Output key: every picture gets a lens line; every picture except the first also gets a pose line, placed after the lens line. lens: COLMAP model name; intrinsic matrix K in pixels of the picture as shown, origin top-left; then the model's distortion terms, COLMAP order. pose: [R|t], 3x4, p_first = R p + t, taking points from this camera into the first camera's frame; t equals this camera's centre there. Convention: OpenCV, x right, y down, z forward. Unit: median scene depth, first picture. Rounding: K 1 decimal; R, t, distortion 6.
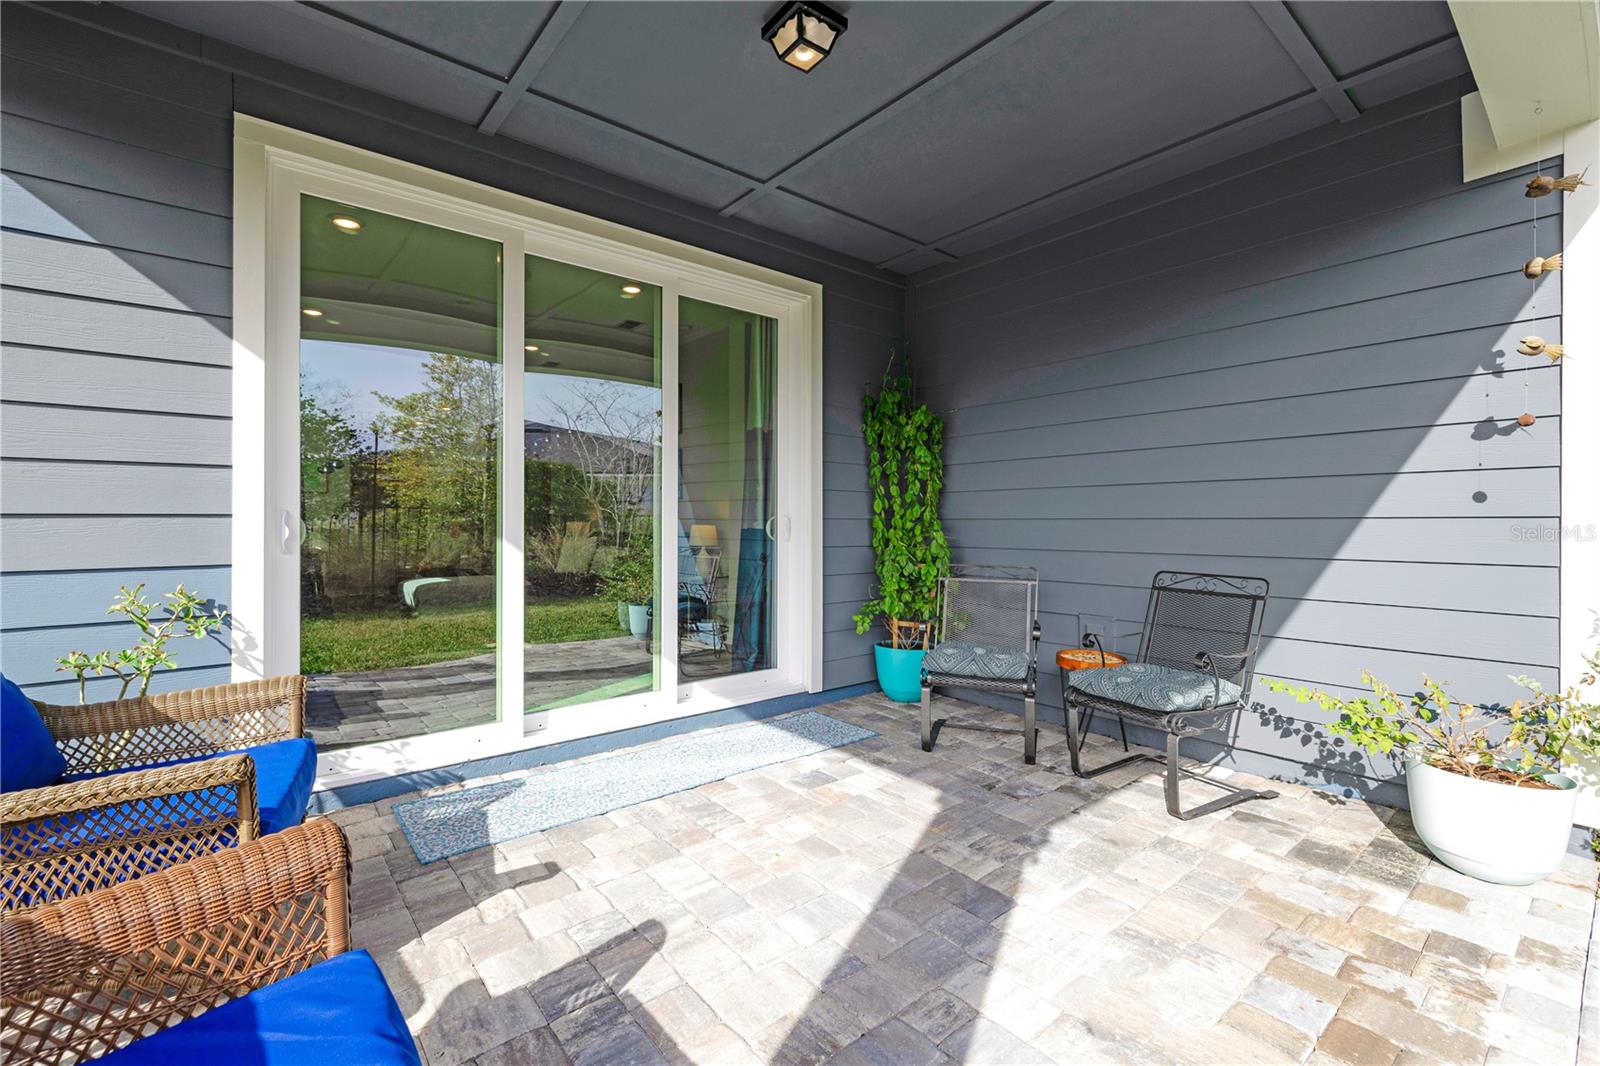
lens RADIAL K [[694.8, 0, 794.5], [0, 694.8, 517.8], [0, 0, 1]] dist [0.000580, 0.000193]
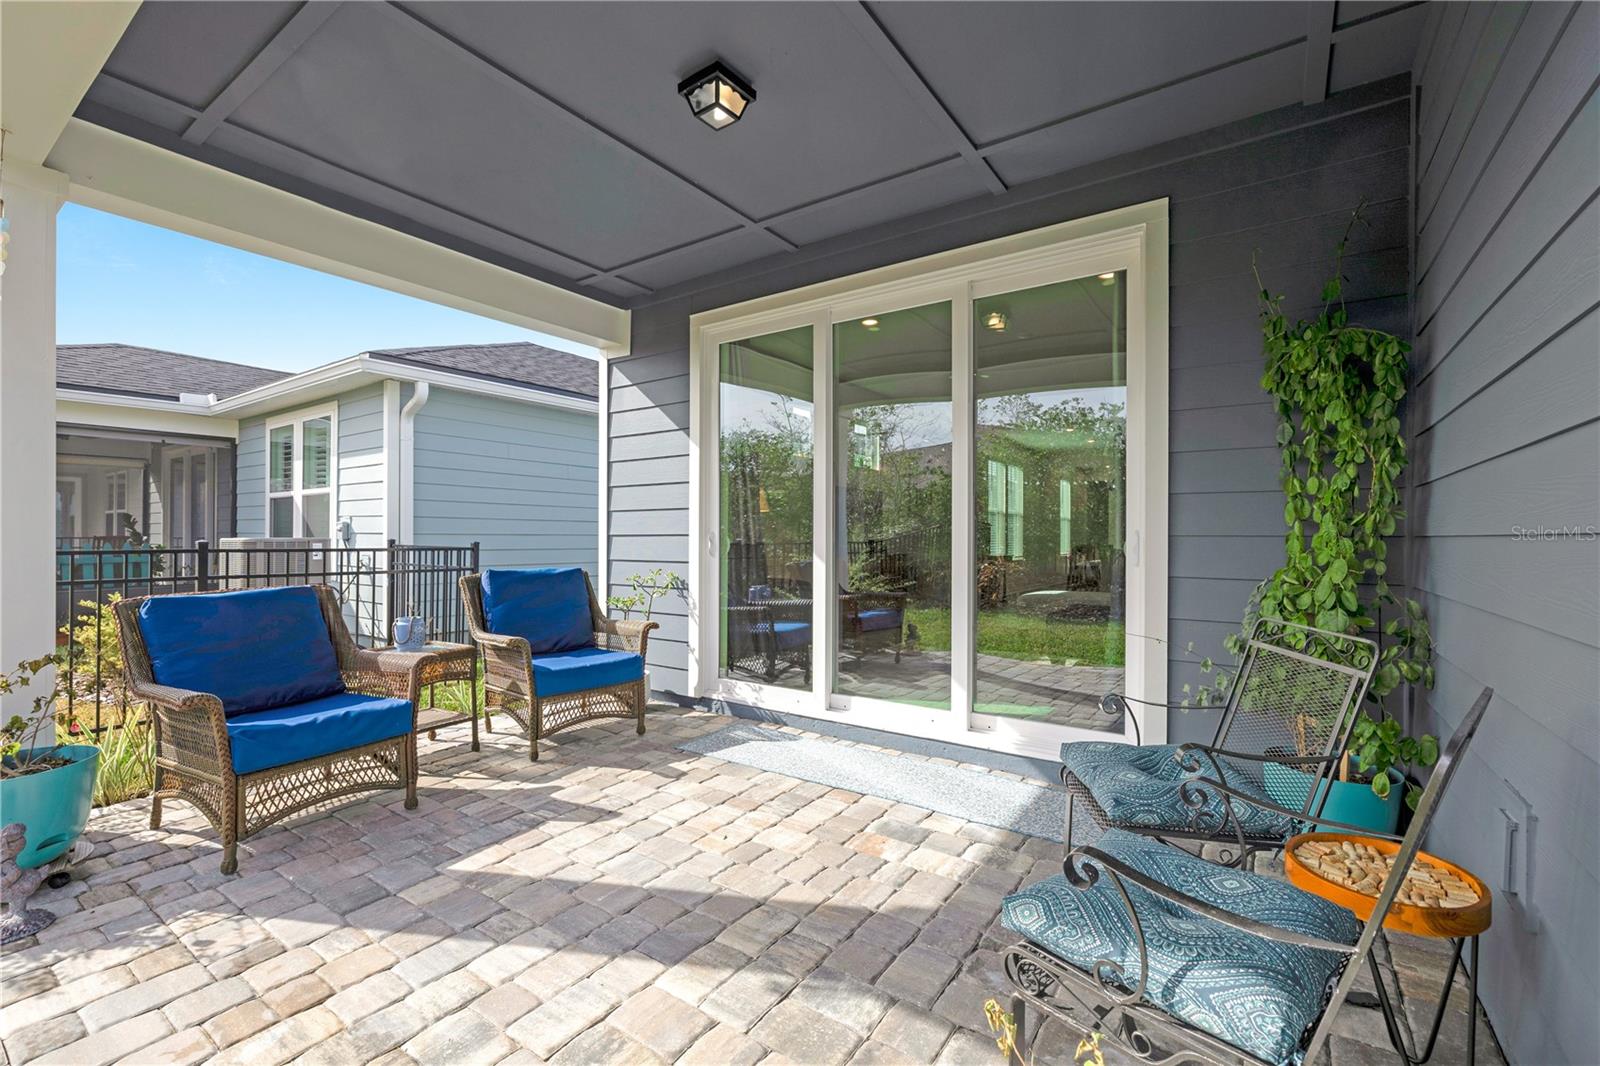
lens RADIAL K [[694.8, 0, 788.6], [0, 694.8, 540.0], [0, 0, 1]] dist [0.000580, 0.000193]
pose [[0.260275, 0.001575, -0.965533, 0.758701], [0.000307, 0.999998, 0.001714, 0.004525], [0.965534, -0.000743, 0.260274, 0.569286]]
